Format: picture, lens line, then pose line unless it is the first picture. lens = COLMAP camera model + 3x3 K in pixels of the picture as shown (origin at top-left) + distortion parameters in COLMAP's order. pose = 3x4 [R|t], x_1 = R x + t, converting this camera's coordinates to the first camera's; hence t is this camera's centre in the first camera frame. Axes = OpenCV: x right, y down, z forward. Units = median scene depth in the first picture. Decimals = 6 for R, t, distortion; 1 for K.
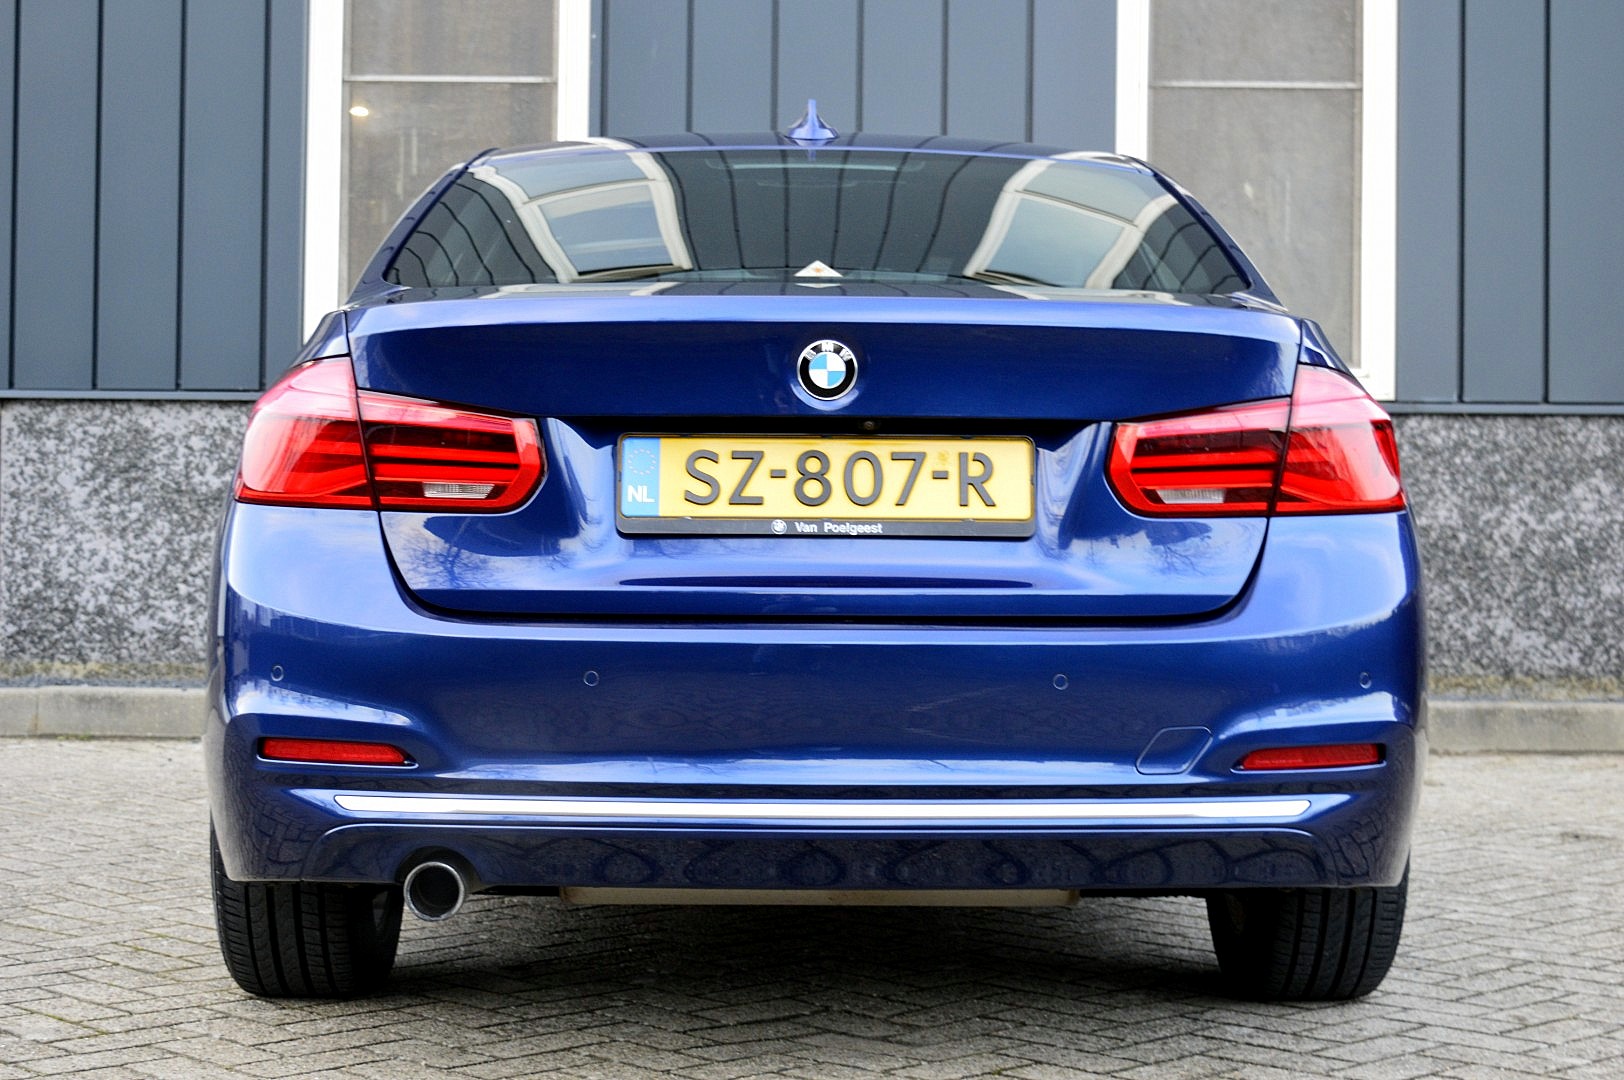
lens RADIAL K [[2874.3, 0, 812.0], [0, 2874.3, 540.0], [0, 0, 1]] dist [-0.025679, -0.057839]
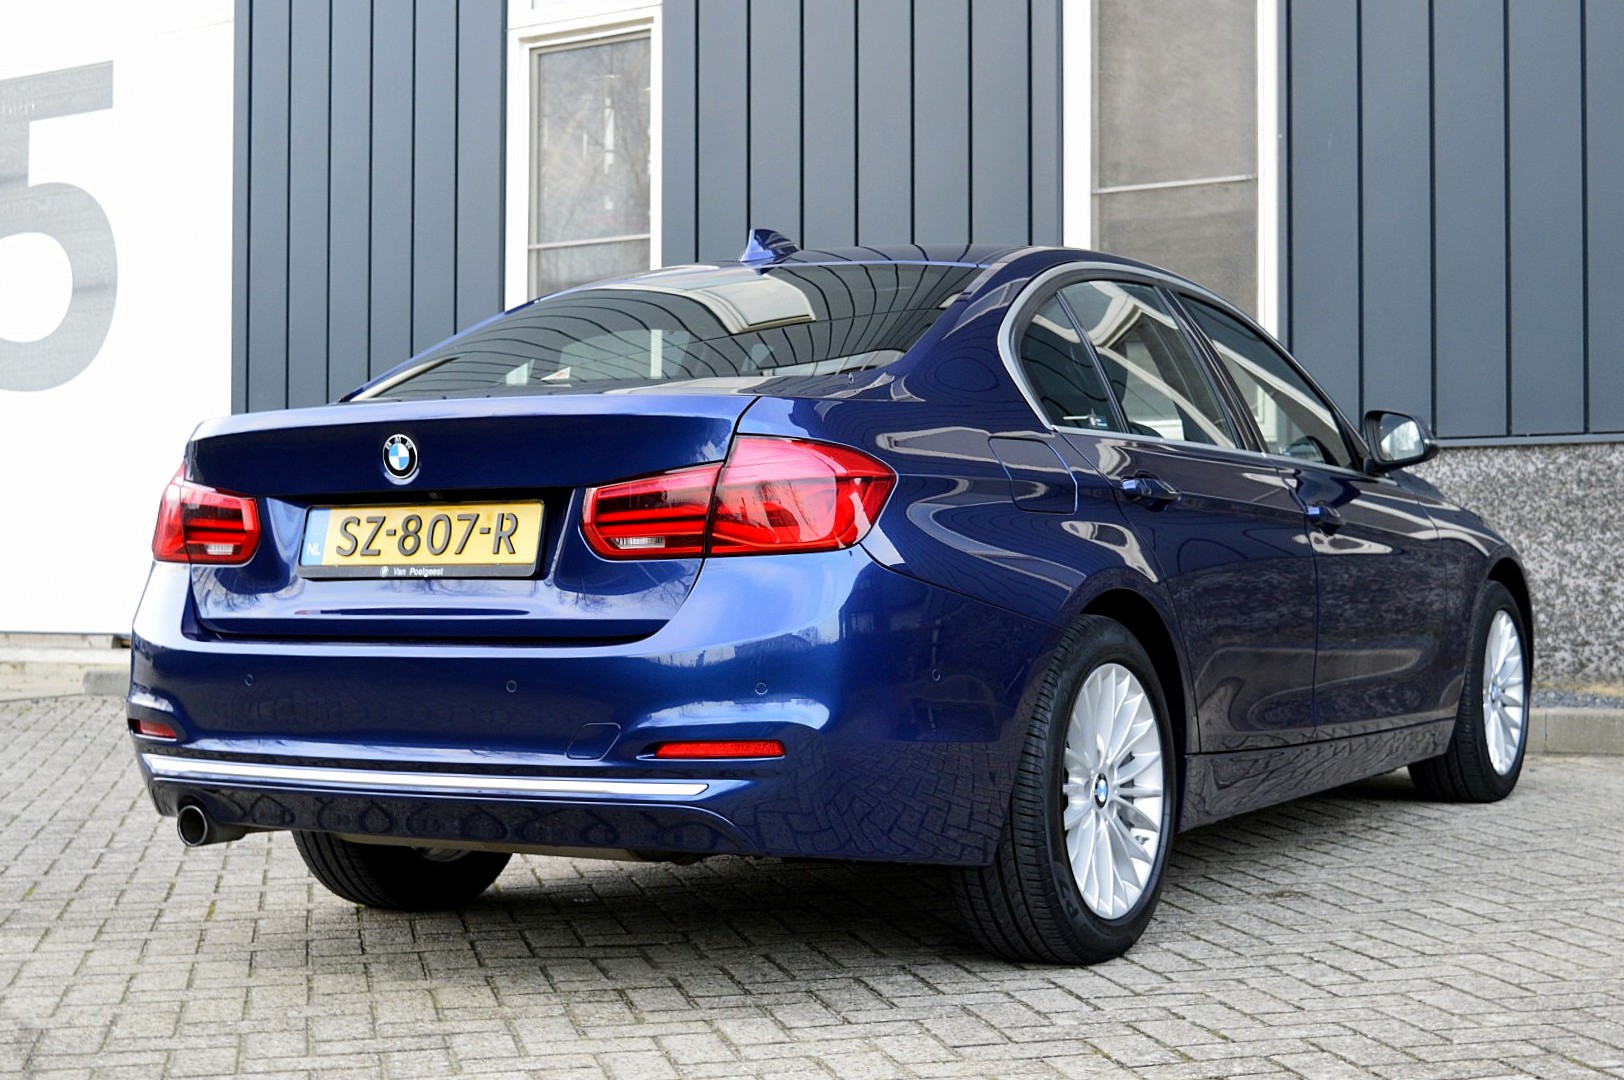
lens RADIAL K [[2398.6, 0, 812.0], [0, 2398.6, 540.0], [0, 0, 1]] dist [0.016317, 0.029594]
pose [[0.848600, -0.020588, -0.528635, 0.760908], [0.018207, 0.999787, -0.009710, -0.004787], [0.528722, -0.001385, 0.848794, 0.134558]]
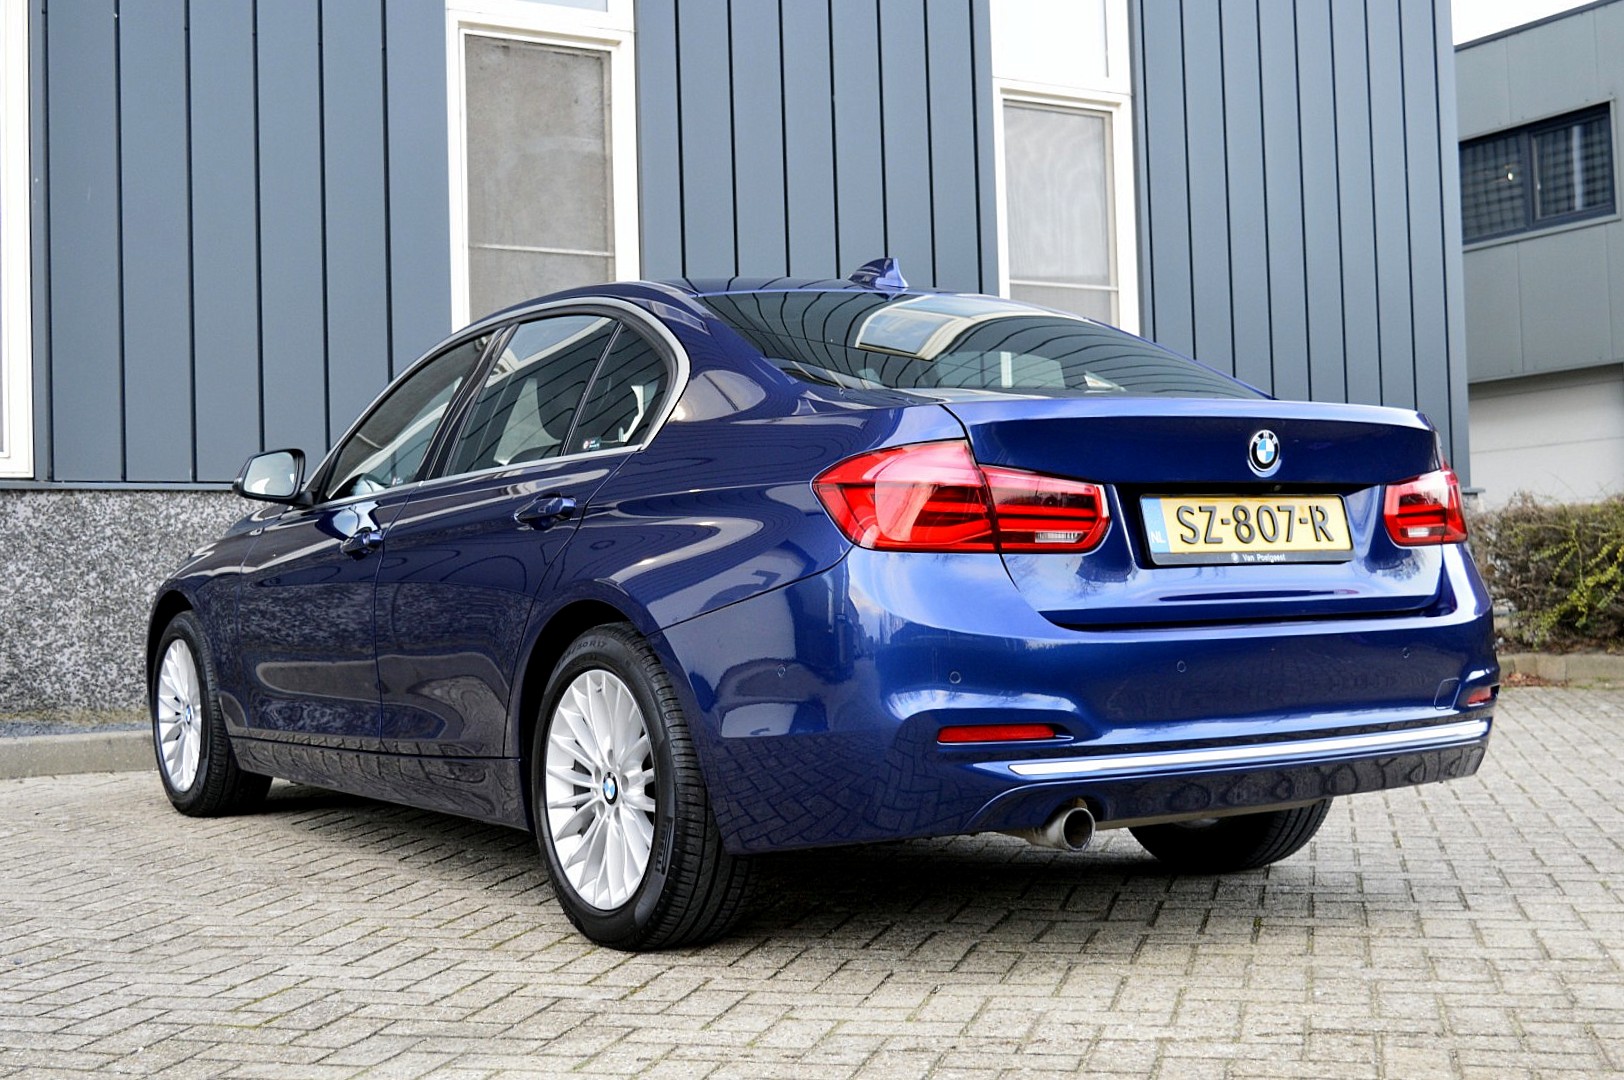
lens RADIAL K [[2097.1, 0, 812.0], [0, 2097.1, 540.0], [0, 0, 1]] dist [0.002875, -0.010412]
pose [[0.845116, -0.019736, 0.534219, -0.755124], [0.030724, 0.999460, -0.011682, -0.007758], [-0.533700, 0.026286, 0.845265, 0.212438]]
